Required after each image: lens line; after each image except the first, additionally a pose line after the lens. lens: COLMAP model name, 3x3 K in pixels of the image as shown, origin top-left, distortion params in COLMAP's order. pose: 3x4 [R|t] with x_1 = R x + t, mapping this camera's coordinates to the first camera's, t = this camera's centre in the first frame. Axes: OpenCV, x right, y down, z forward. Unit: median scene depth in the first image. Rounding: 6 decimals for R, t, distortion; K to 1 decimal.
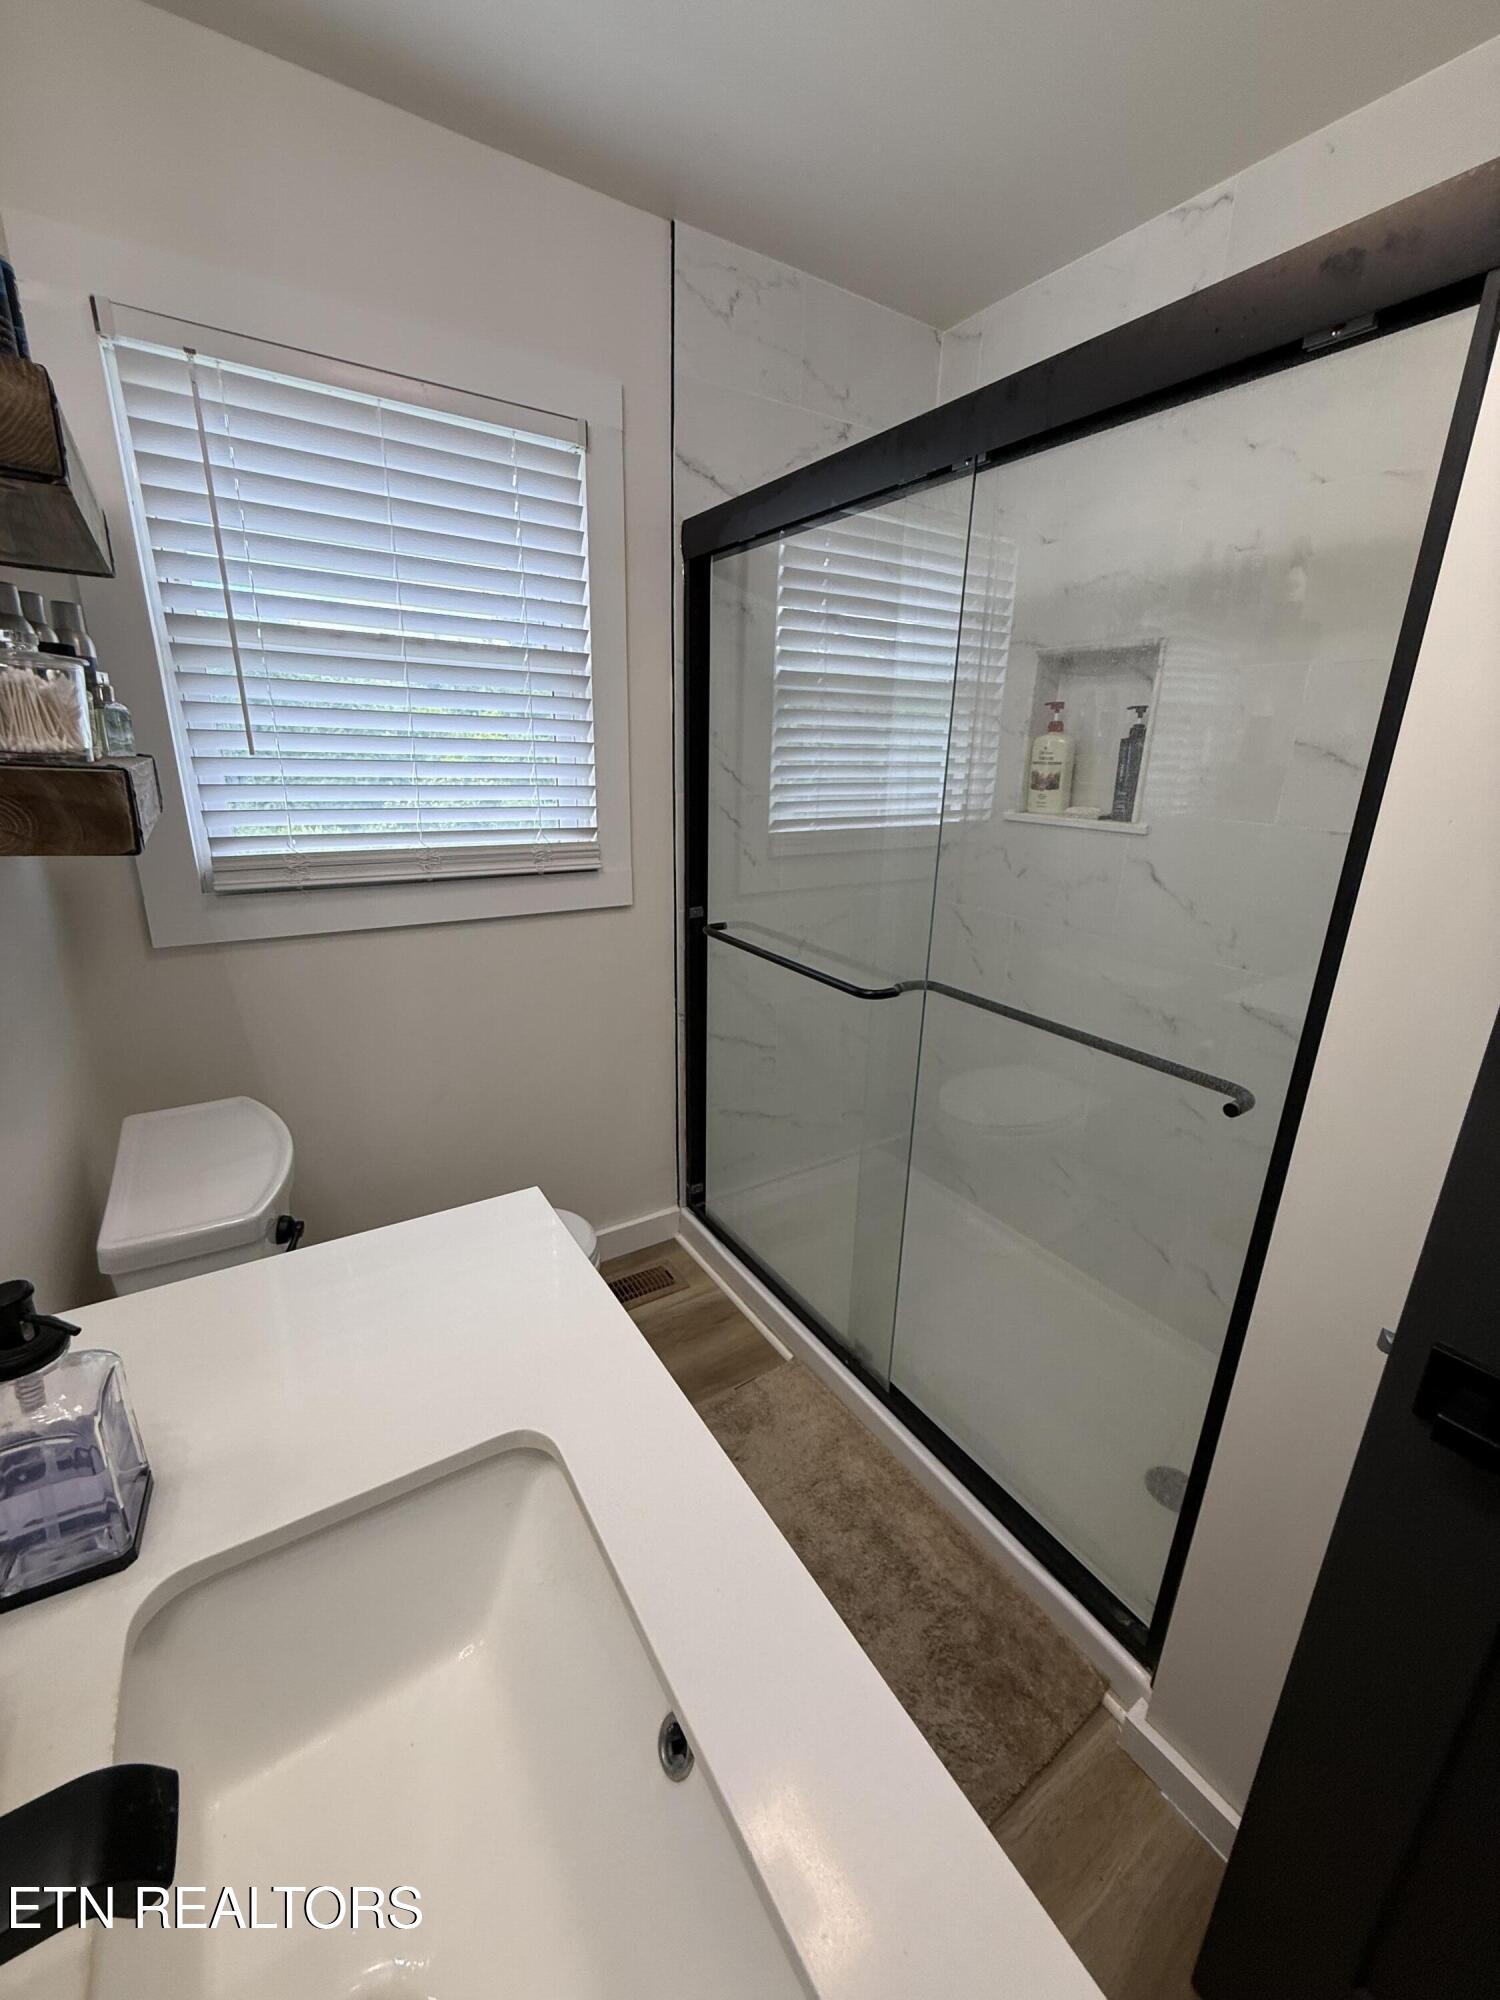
lens RADIAL K [[837.5, 0, 734.6], [0, 837.5, 1004.3], [0, 0, 1]] dist [-0.001640, 0.000600]
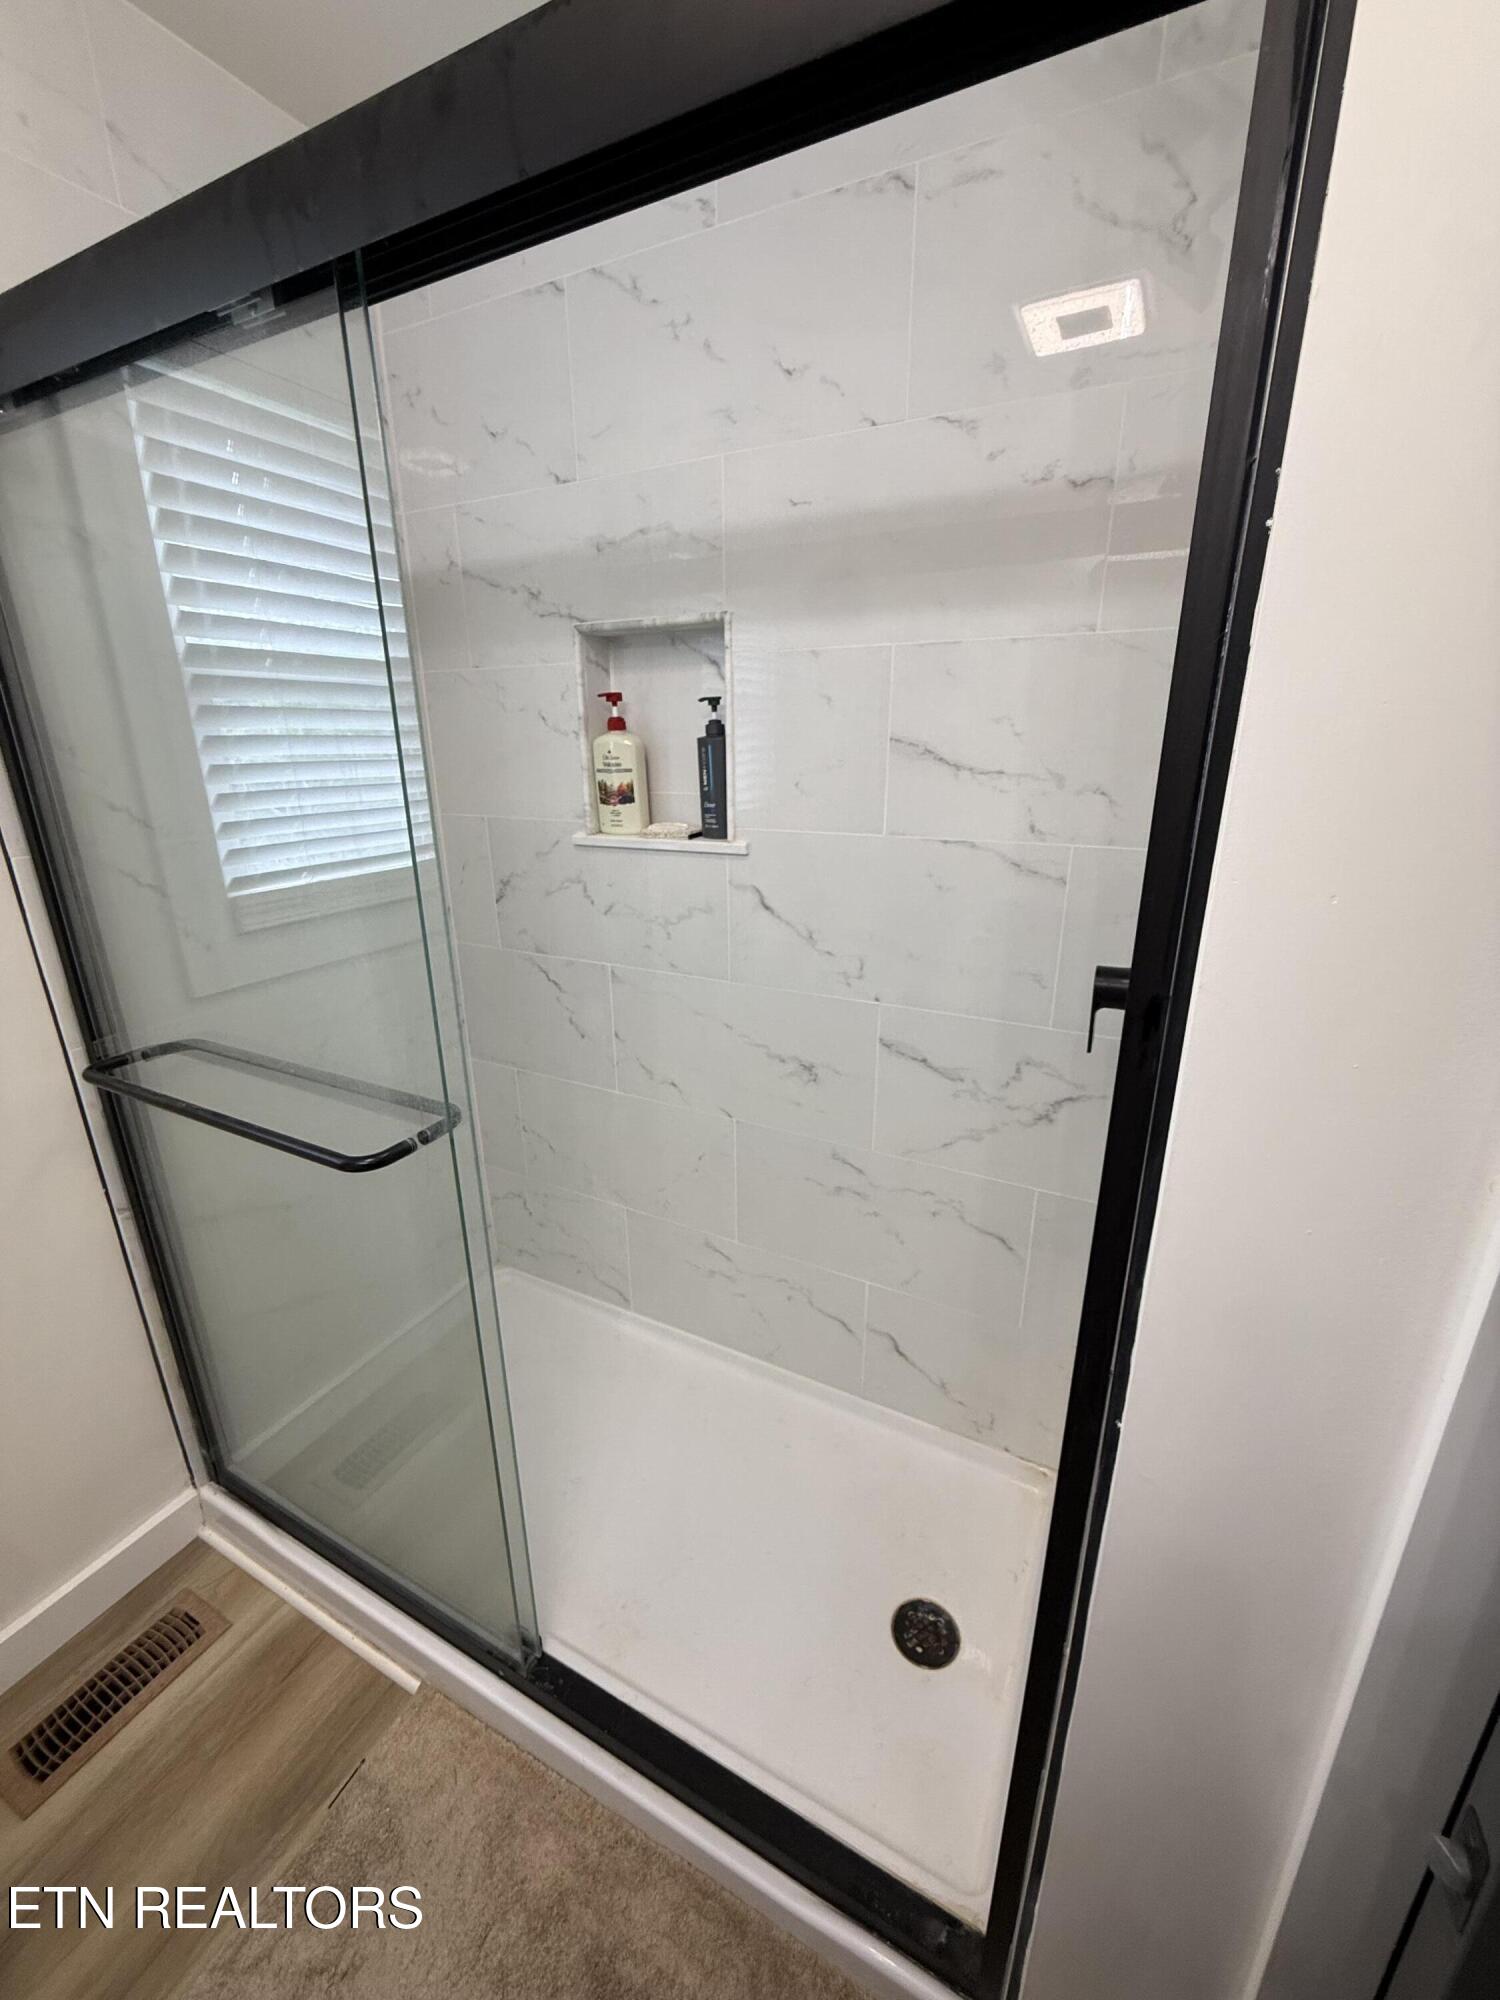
lens RADIAL K [[837.5, 0, 762.6], [0, 837.5, 1008.4], [0, 0, 1]] dist [-0.001640, 0.000600]
pose [[0.863879, -0.181681, 0.469792, 0.086449], [0.174986, 0.982842, 0.058319, -0.093653], [-0.472327, 0.031826, 0.880848, 0.258071]]
